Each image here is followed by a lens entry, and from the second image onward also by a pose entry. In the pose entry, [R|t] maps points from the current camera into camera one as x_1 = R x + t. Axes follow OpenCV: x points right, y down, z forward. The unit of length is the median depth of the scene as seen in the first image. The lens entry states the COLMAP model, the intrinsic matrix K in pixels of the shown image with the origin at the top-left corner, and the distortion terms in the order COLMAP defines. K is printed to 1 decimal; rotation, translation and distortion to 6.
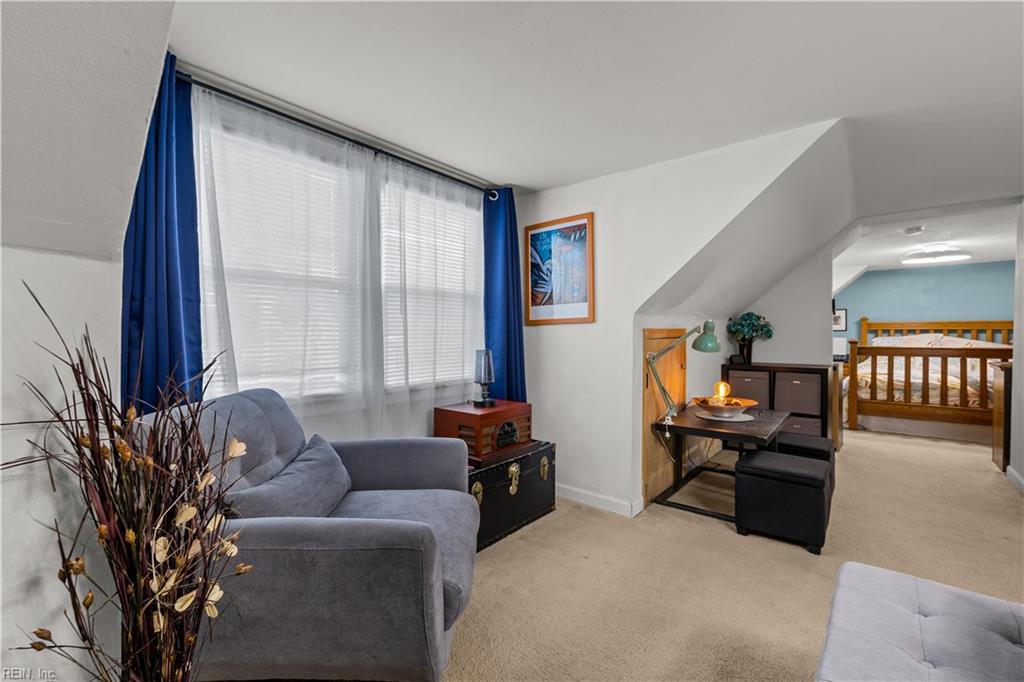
lens RADIAL K [[441.8, 0, 509.2], [0, 441.8, 331.2], [0, 0, 1]] dist [0.001574, 0.000068]
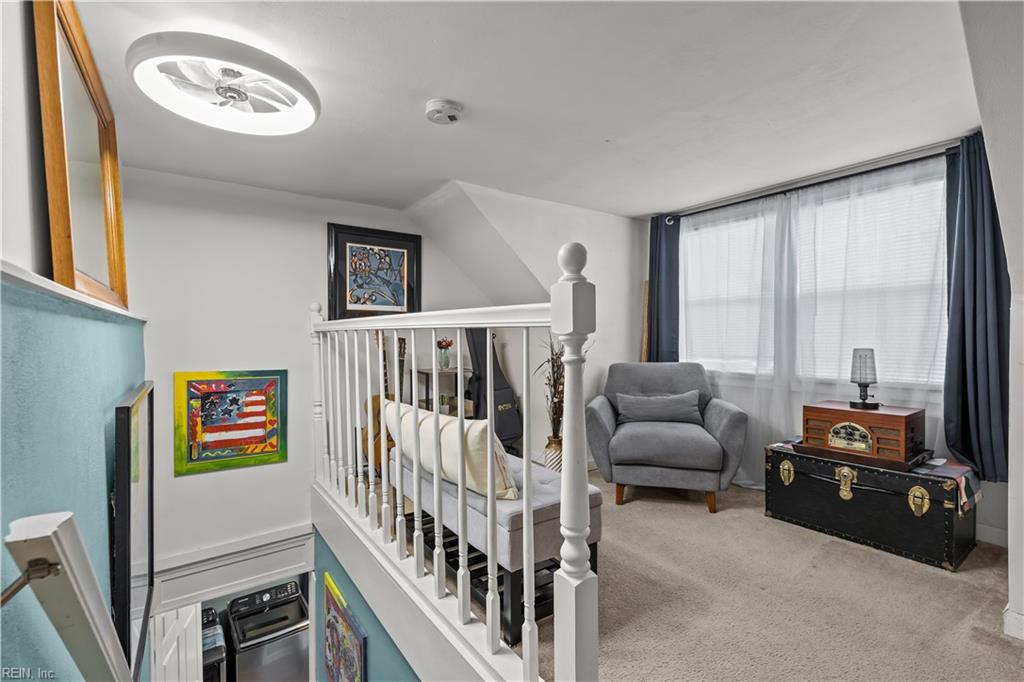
lens RADIAL K [[458.6, 0, 514.2], [0, 458.6, 345.2], [0, 0, 1]] dist [-0.001528, -0.000194]
pose [[-0.254830, 0.008656, -0.966947, 1.149185], [-0.000660, 0.999958, 0.009126, 0.027523], [0.966986, 0.002964, -0.254813, 0.559061]]
